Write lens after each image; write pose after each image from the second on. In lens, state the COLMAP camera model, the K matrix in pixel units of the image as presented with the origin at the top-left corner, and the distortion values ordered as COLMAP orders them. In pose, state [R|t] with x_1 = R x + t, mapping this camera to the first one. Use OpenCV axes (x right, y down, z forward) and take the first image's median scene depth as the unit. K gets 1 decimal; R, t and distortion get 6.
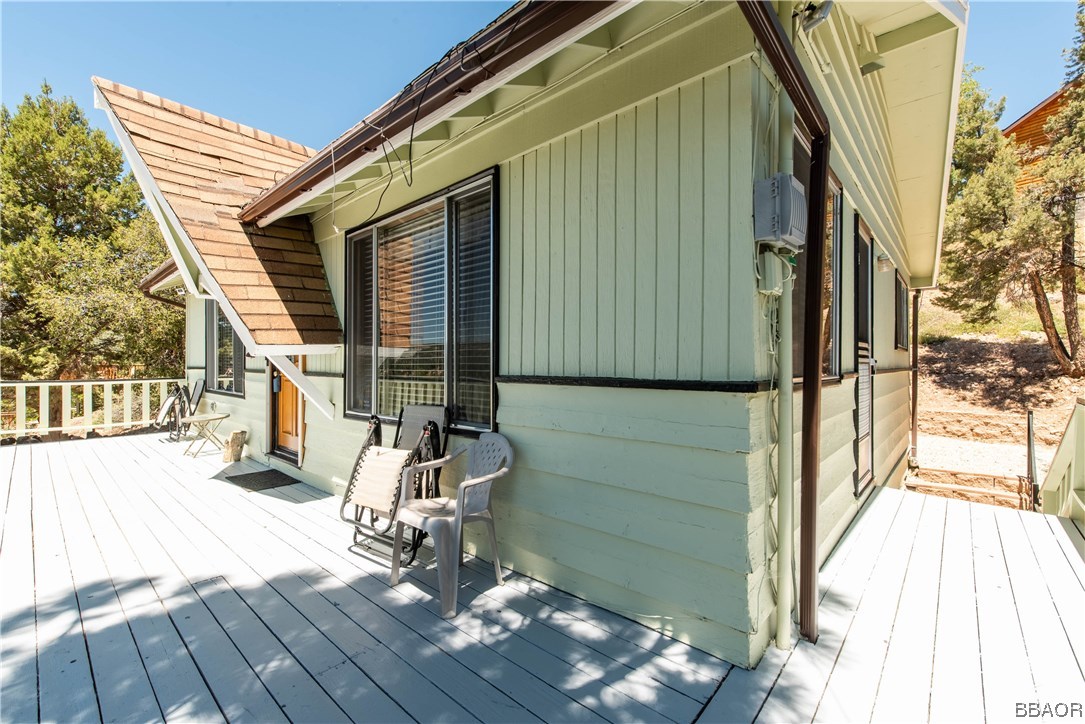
lens RADIAL K [[458.7, 0, 545.8], [0, 458.7, 367.9], [0, 0, 1]] dist [0.000629, 0.000852]
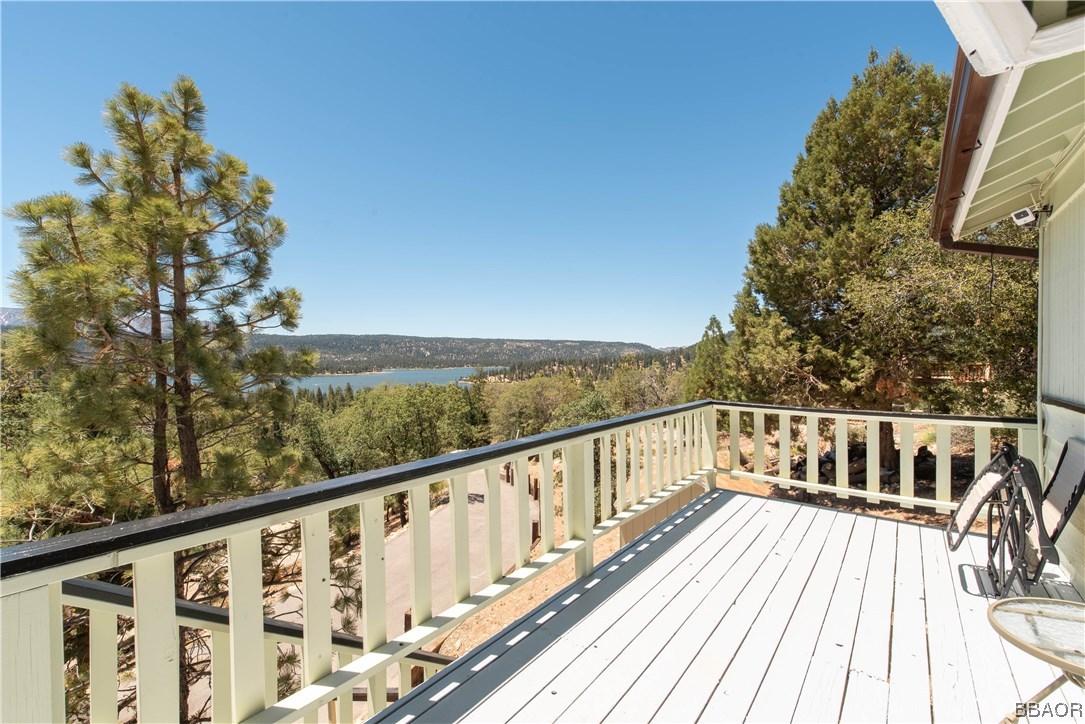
lens RADIAL K [[458.7, 0, 543.3], [0, 458.7, 354.8], [0, 0, 1]] dist [0.000629, 0.000852]
pose [[0.055809, -0.005344, -0.998427, -0.268452], [-0.011721, 0.999913, -0.006007, -0.021818], [0.998373, 0.012038, 0.055742, 0.361500]]
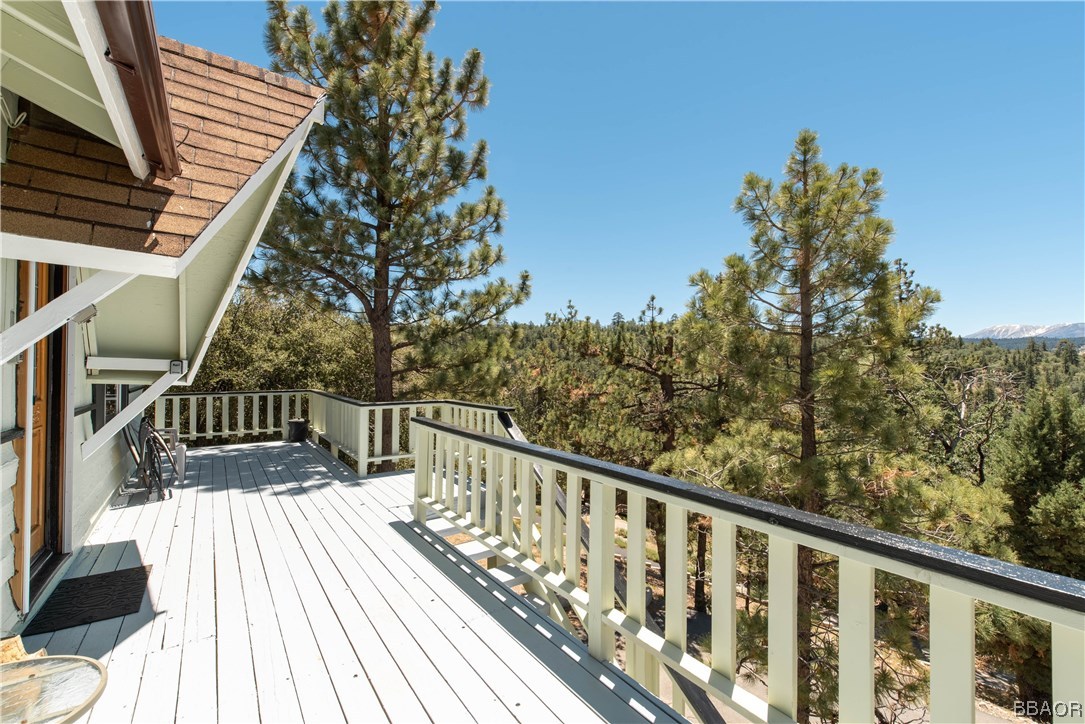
lens RADIAL K [[458.7, 0, 542.0], [0, 458.7, 363.4], [0, 0, 1]] dist [0.000629, 0.000852]
pose [[-0.972166, -0.017672, 0.233624, -0.550321], [-0.019373, 0.999800, -0.004989, -0.030322], [-0.233489, -0.009376, -0.972314, 0.611689]]
